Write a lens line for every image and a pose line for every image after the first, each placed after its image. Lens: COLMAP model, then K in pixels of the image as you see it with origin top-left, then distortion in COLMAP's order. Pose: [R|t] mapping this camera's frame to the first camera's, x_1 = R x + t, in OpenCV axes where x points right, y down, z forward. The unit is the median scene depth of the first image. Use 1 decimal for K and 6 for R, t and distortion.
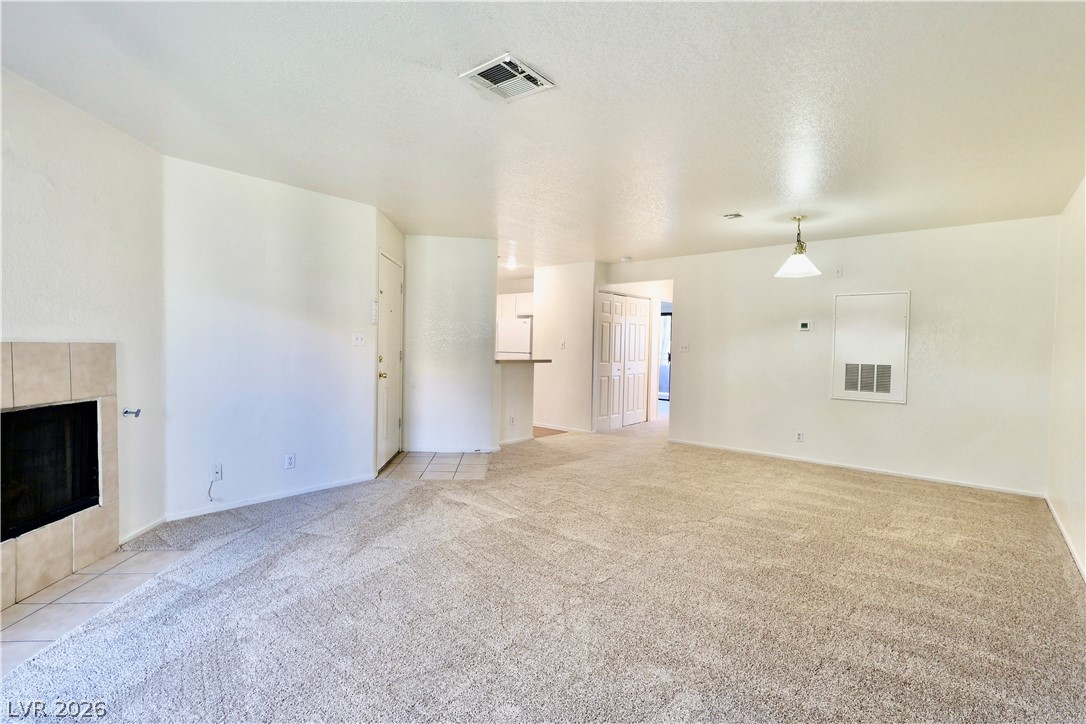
lens RADIAL K [[501.1, 0, 539.0], [0, 501.1, 359.9], [0, 0, 1]] dist [-0.001448, -0.000148]
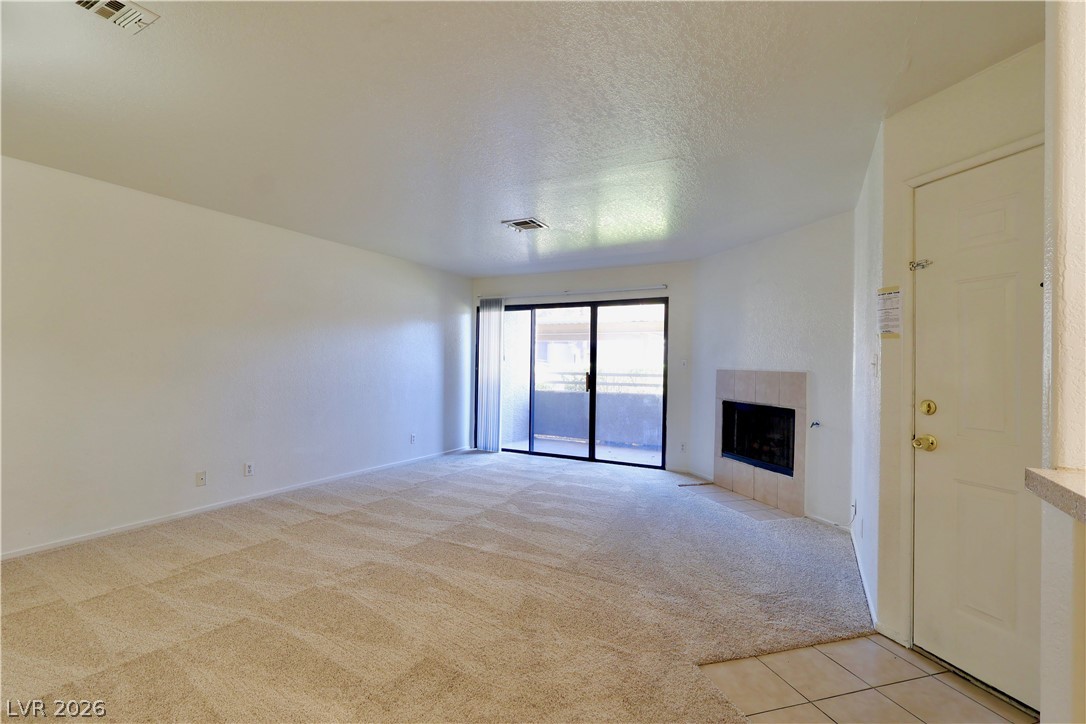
lens RADIAL K [[501.1, 0, 538.6], [0, 501.1, 363.4], [0, 0, 1]] dist [-0.001448, -0.000148]
pose [[-0.976361, -0.030514, -0.213983, 0.217018], [-0.035664, 0.999159, 0.020251, -0.062102], [0.213185, 0.027404, -0.976627, 2.293634]]
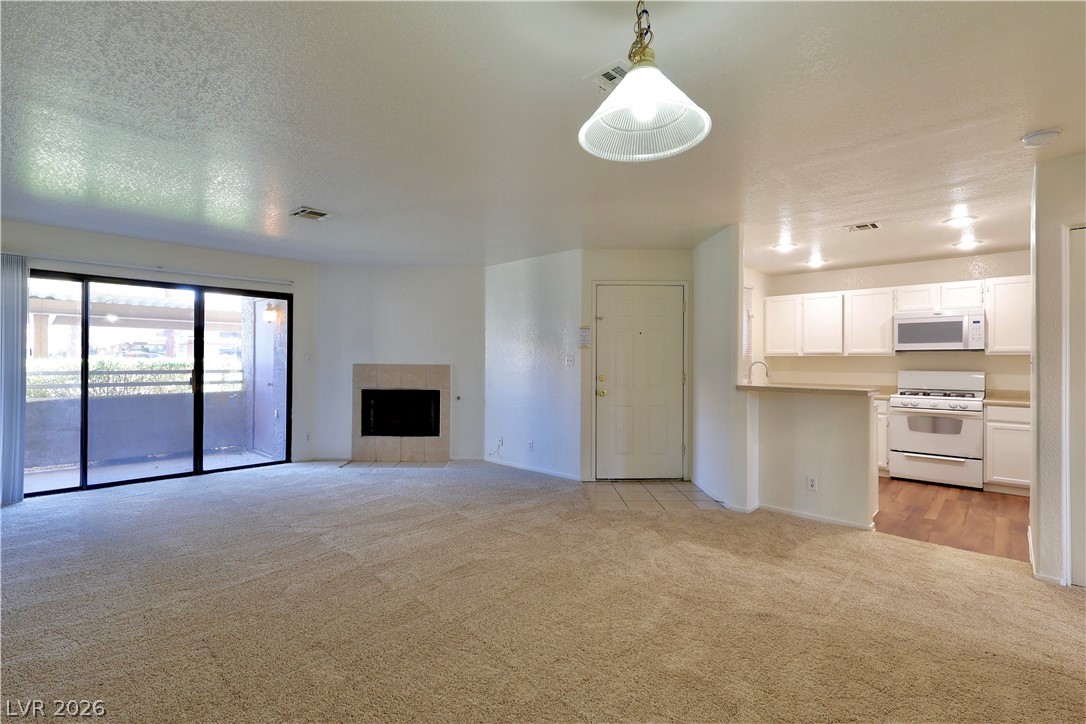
lens RADIAL K [[501.1, 0, 535.0], [0, 501.1, 360.5], [0, 0, 1]] dist [-0.001448, -0.000148]
pose [[-0.047771, -0.021108, -0.998635, 1.339400], [-0.031904, 0.999299, -0.019596, -0.021570], [0.998349, 0.030925, -0.048411, 1.509630]]
